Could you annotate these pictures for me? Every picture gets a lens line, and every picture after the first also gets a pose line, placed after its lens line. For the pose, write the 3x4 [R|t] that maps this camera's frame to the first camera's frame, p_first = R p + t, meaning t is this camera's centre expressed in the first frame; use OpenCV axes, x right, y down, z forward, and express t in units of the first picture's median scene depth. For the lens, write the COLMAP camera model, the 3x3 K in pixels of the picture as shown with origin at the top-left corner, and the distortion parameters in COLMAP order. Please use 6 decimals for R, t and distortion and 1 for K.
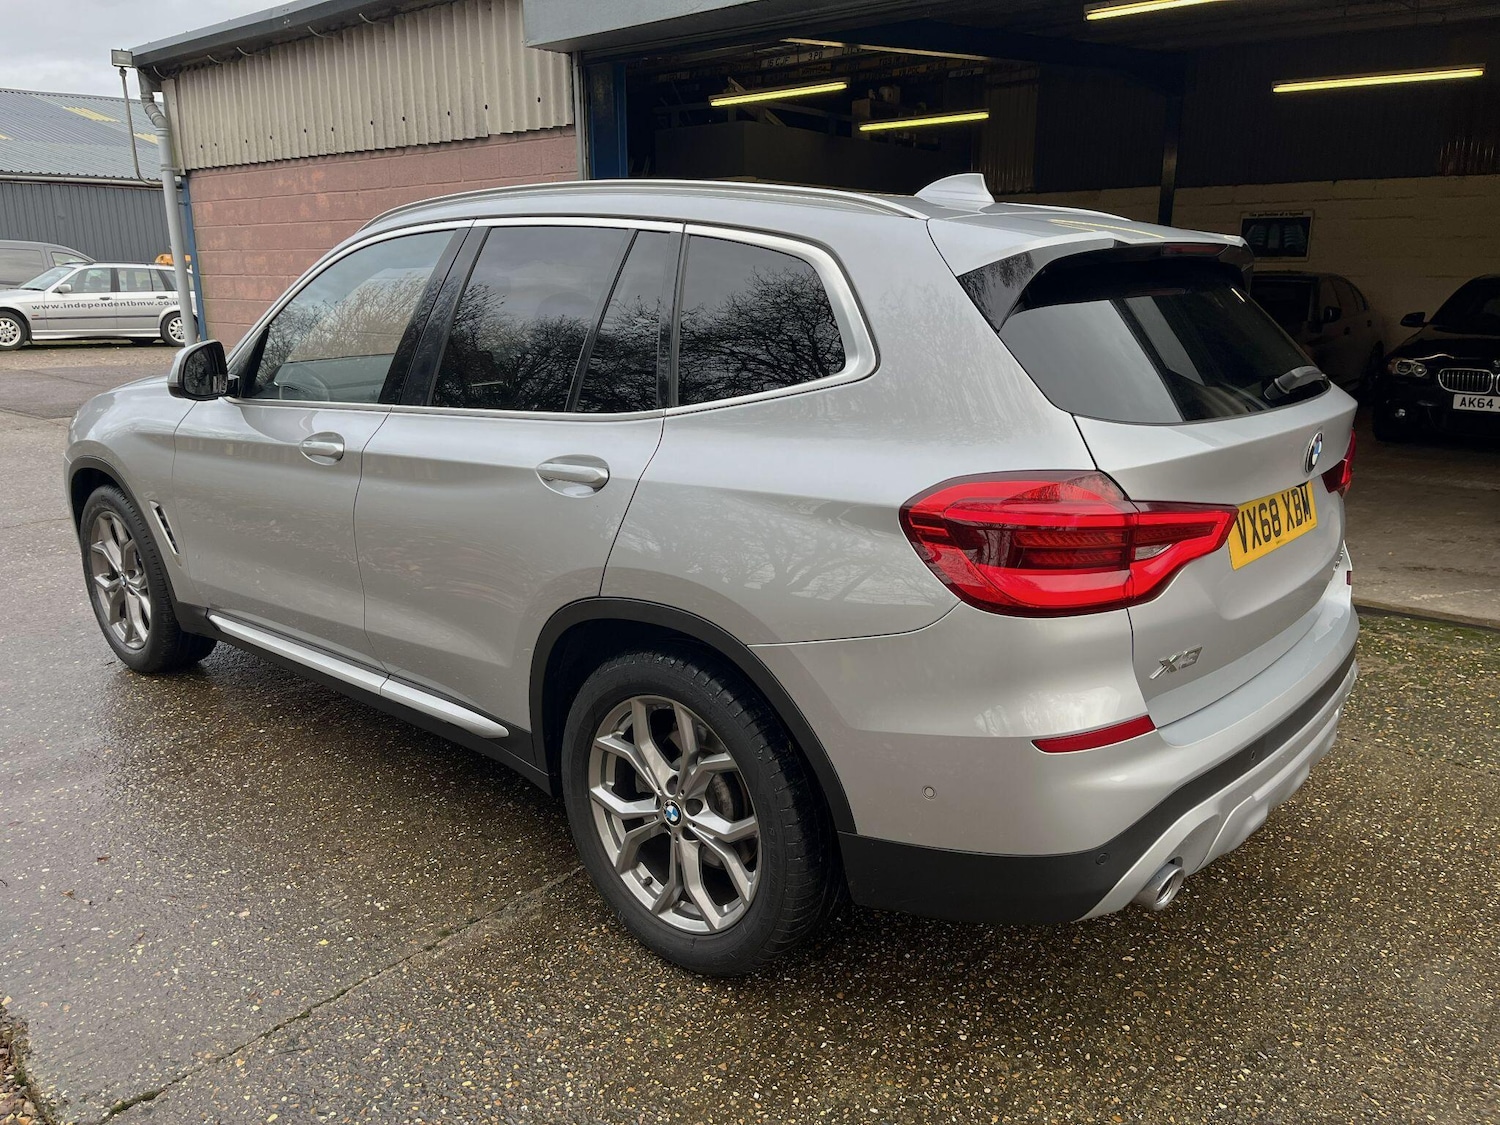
lens RADIAL K [[1131.1, 0, 750.0], [0, 1131.1, 562.5], [0, 0, 1]] dist [0.023442, -0.001807]
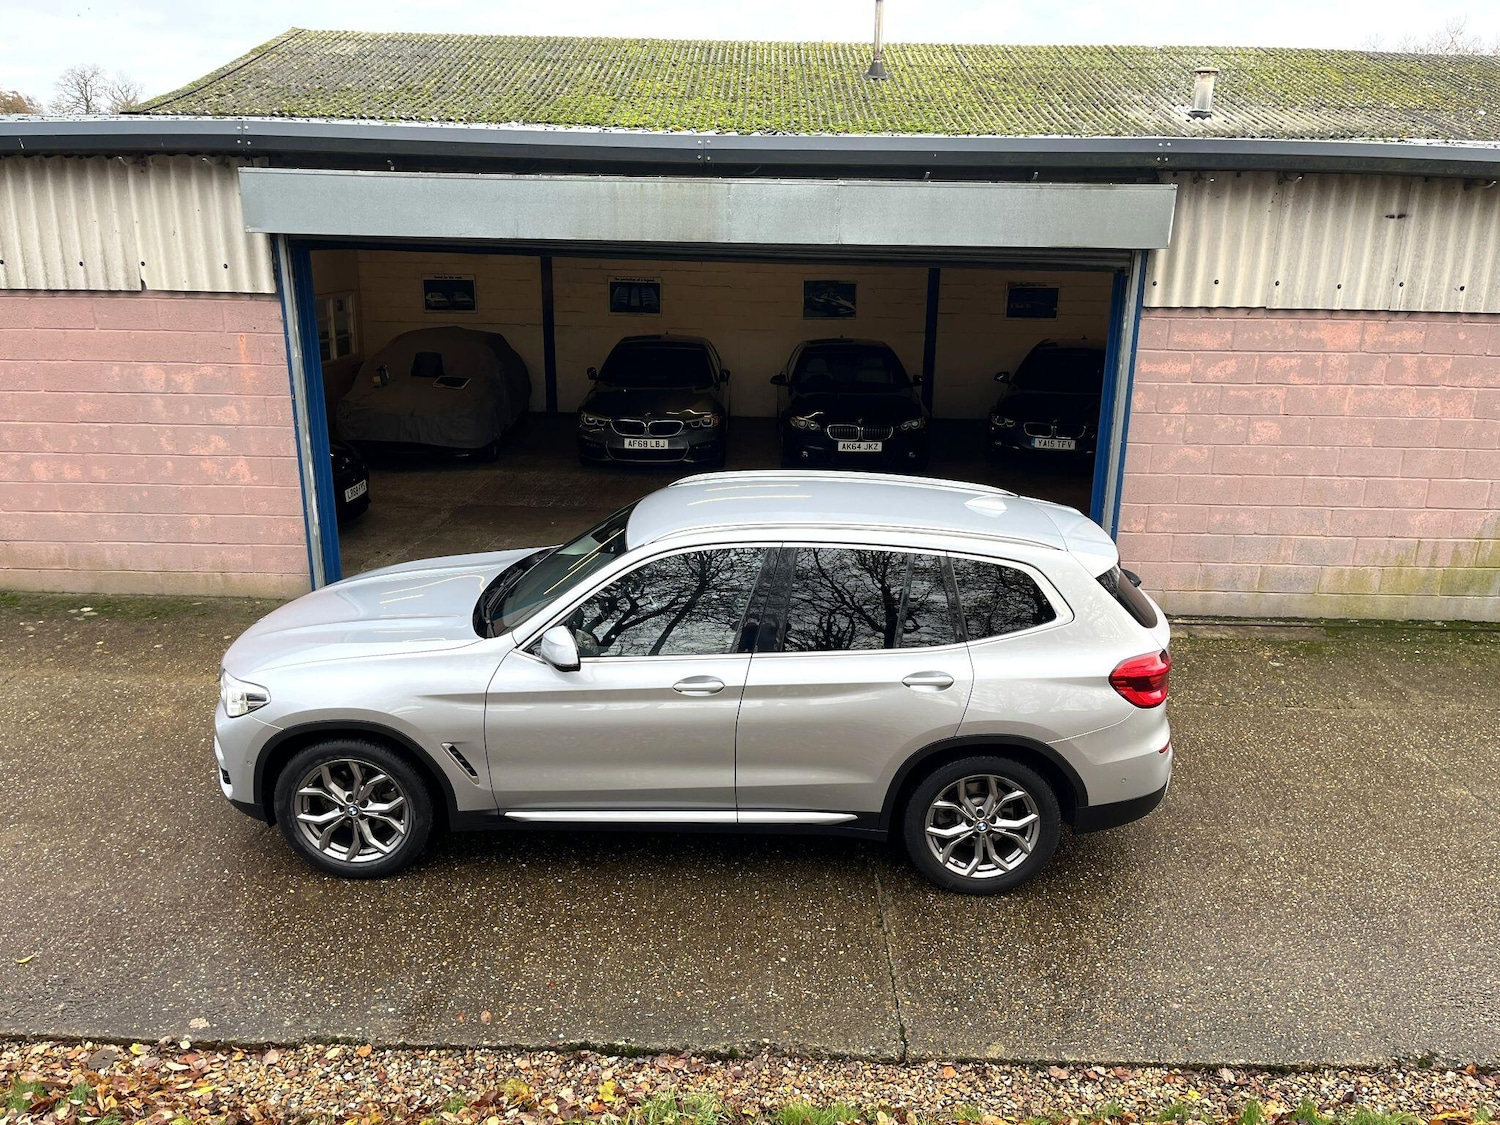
lens RADIAL K [[1113.5, 0, 754.3], [0, 1113.5, 590.2], [0, 0, 1]] dist [0.051484, -0.066599]
pose [[0.764686, -0.182398, 0.618050, -1.451045], [0.141129, 0.983224, 0.115555, -0.466345], [-0.628759, -0.001138, 0.777599, -0.331200]]
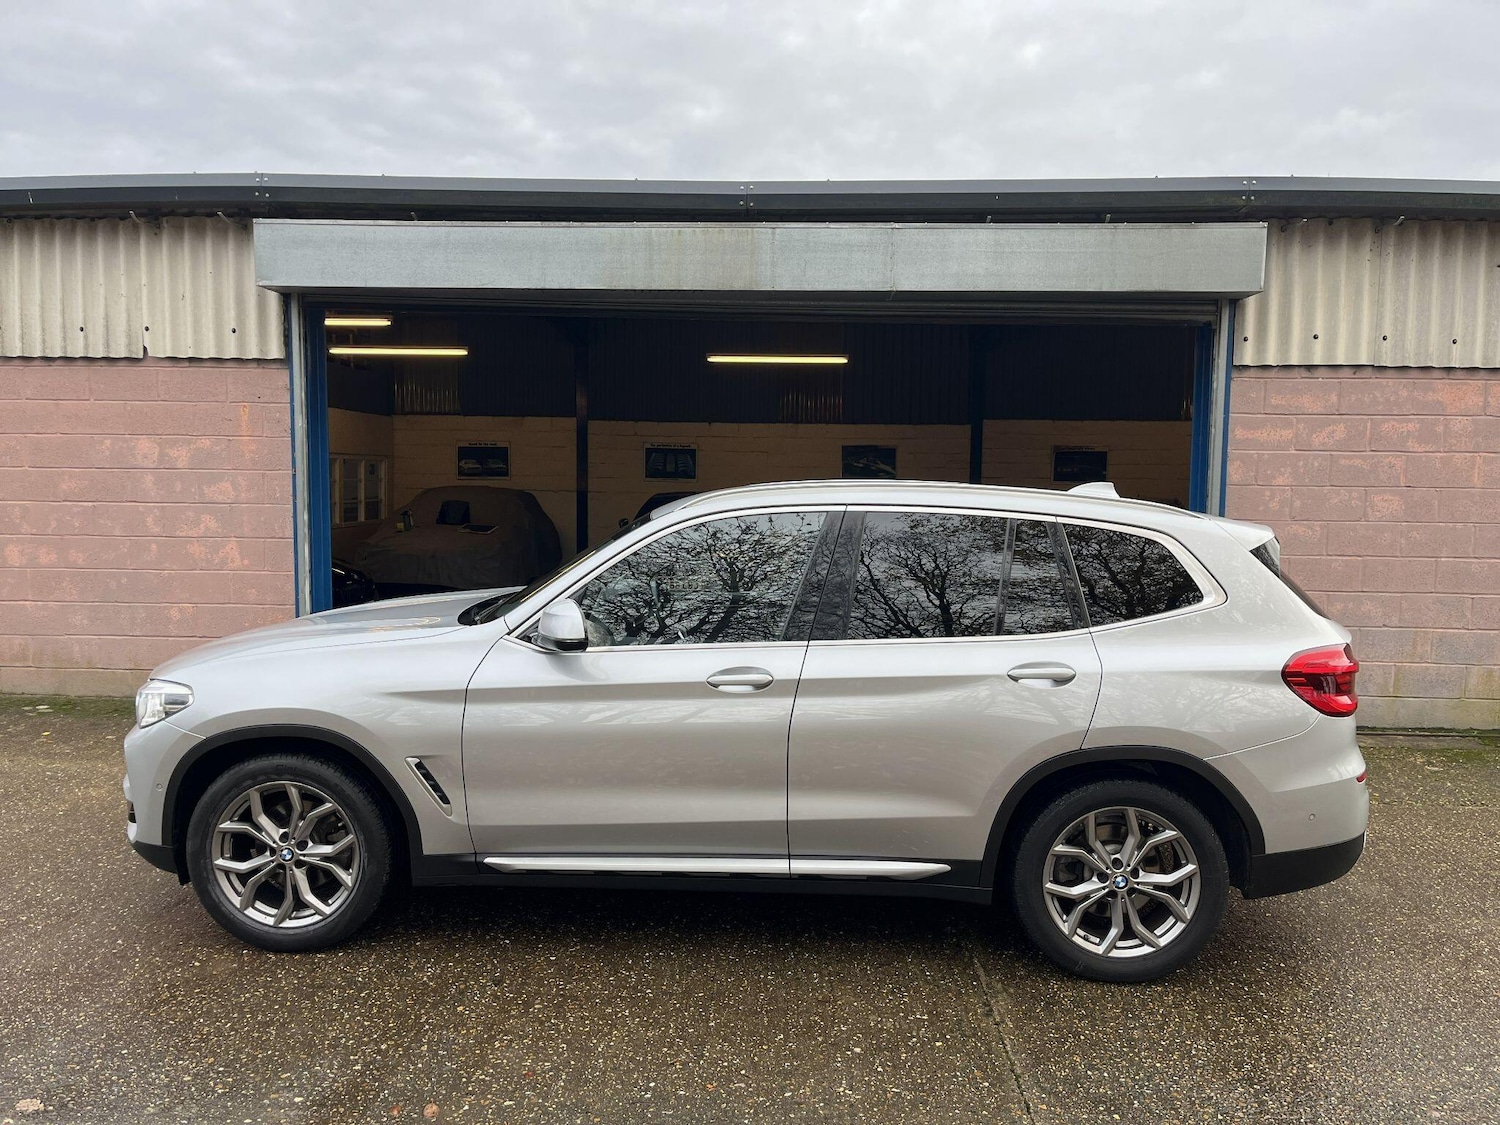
lens RADIAL K [[1115.8, 0, 745.6], [0, 1115.8, 589.3], [0, 0, 1]] dist [0.086168, -0.120308]
pose [[0.787534, -0.050441, 0.614204, -1.280426], [0.138008, 0.985768, -0.095999, -0.091625], [-0.600620, 0.160368, 0.783286, 0.012315]]
